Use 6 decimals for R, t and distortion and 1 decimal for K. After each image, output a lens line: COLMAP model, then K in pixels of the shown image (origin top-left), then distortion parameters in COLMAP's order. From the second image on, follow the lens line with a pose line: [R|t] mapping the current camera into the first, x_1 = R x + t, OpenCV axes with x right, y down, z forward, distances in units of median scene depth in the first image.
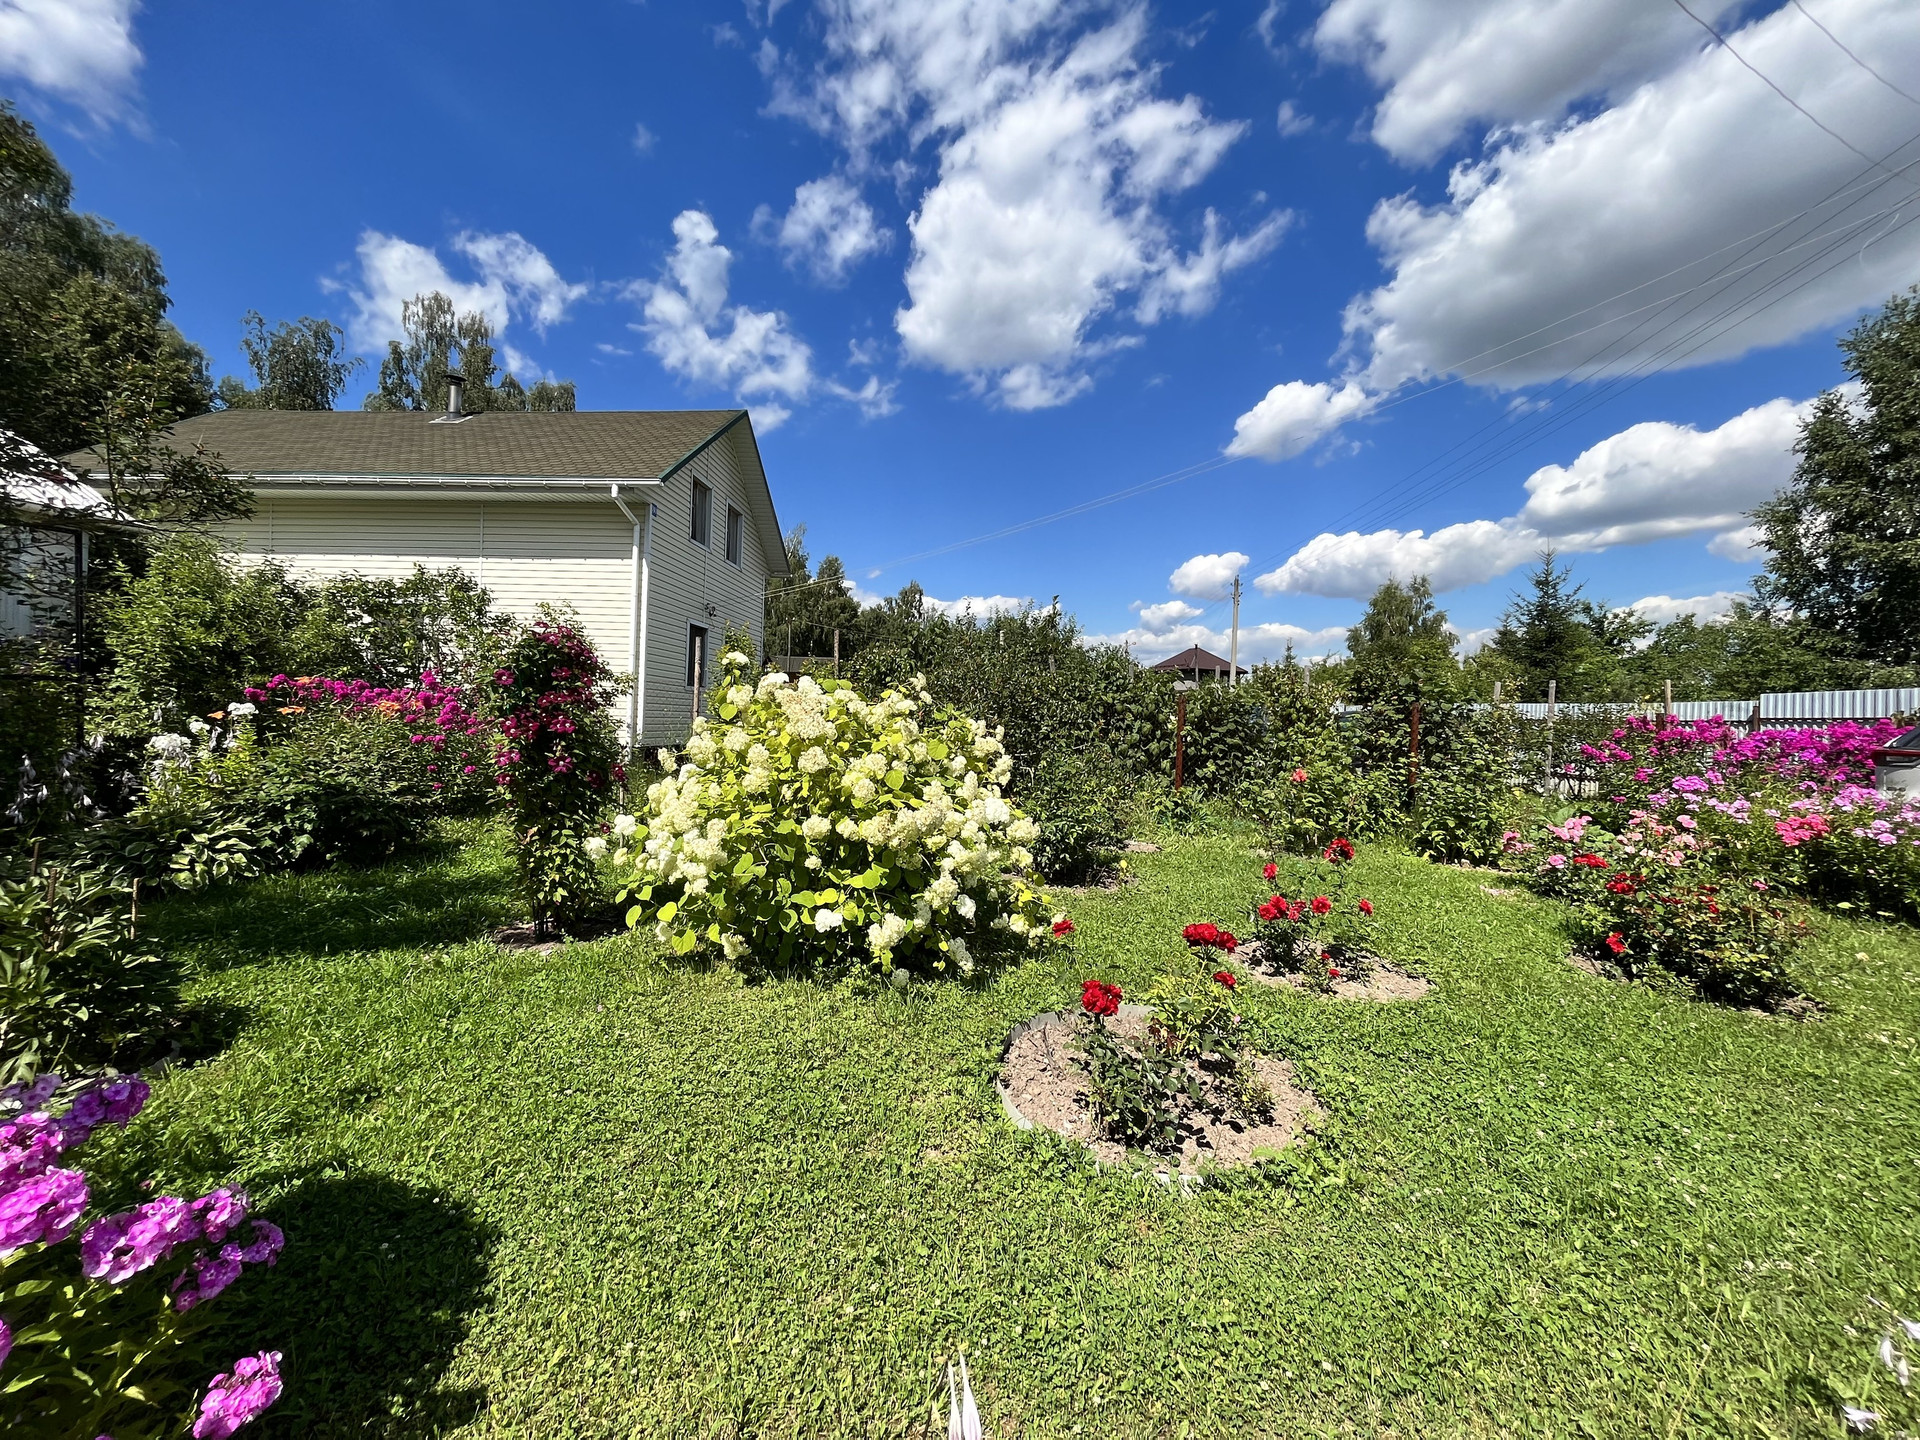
lens RADIAL K [[755.1, 0, 964.1], [0, 755.1, 699.3], [0, 0, 1]] dist [-0.004979, 0.000197]
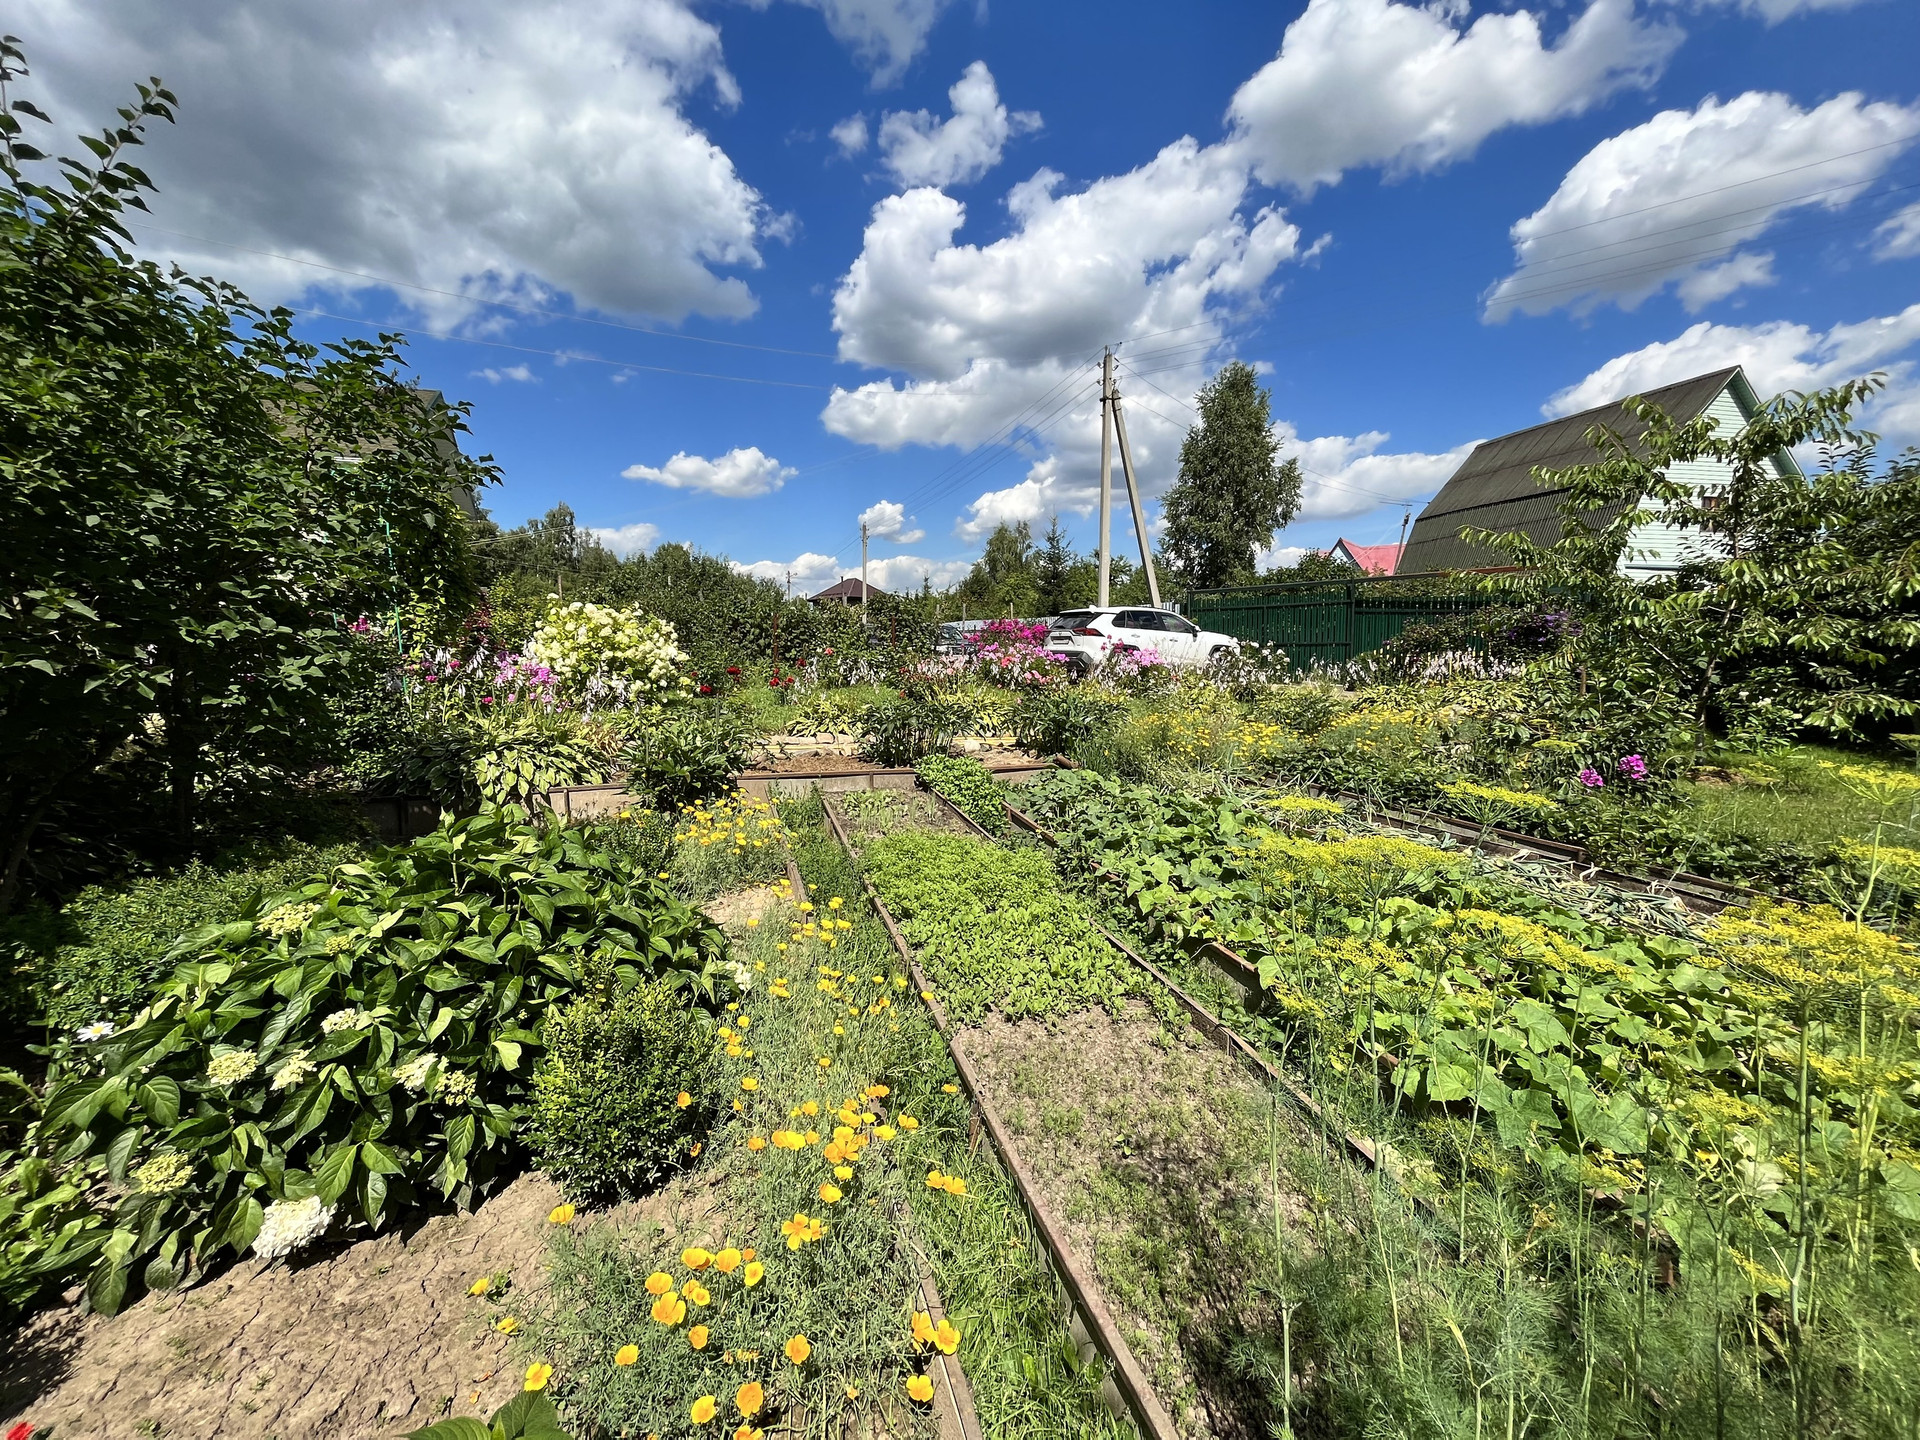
lens RADIAL K [[773.6, 0, 953.9], [0, 773.6, 710.8], [0, 0, 1]] dist [-0.002187, 0.000036]
pose [[0.920764, -0.060959, 0.385328, -0.103649], [0.020094, 0.993816, 0.109205, 0.068647], [-0.389602, -0.092810, 0.916295, -1.856956]]
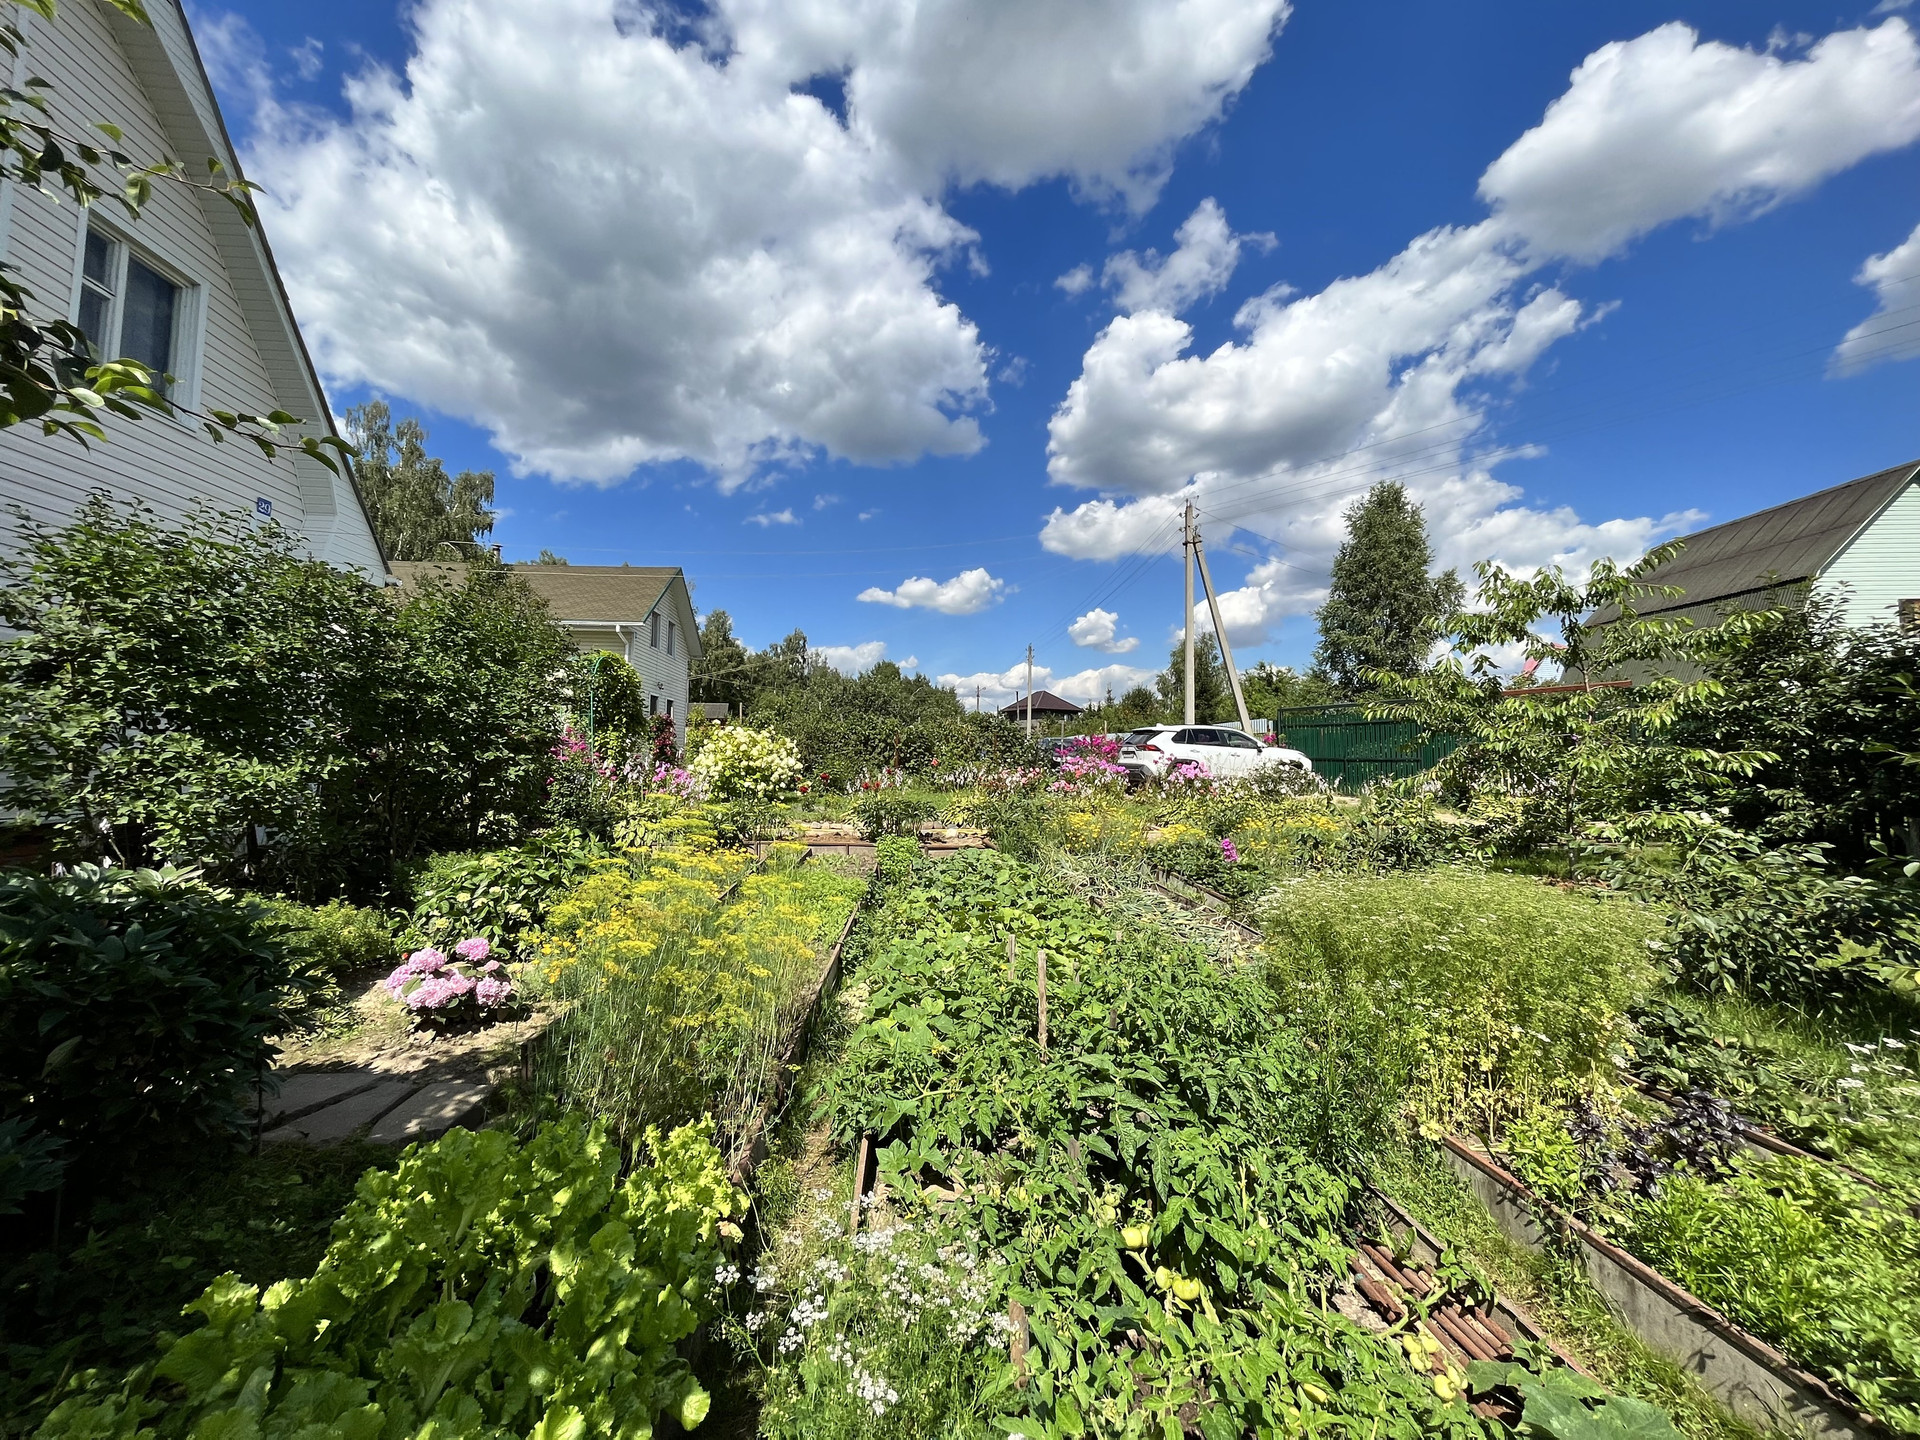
lens RADIAL K [[779.2, 0, 956.8], [0, 779.2, 707.9], [0, 0, 1]] dist [-0.001935, -0.000097]
pose [[0.991706, -0.014130, 0.127746, 0.338863], [0.019320, 0.999034, -0.039479, 0.044036], [-0.127065, 0.041620, 0.991021, -2.742532]]
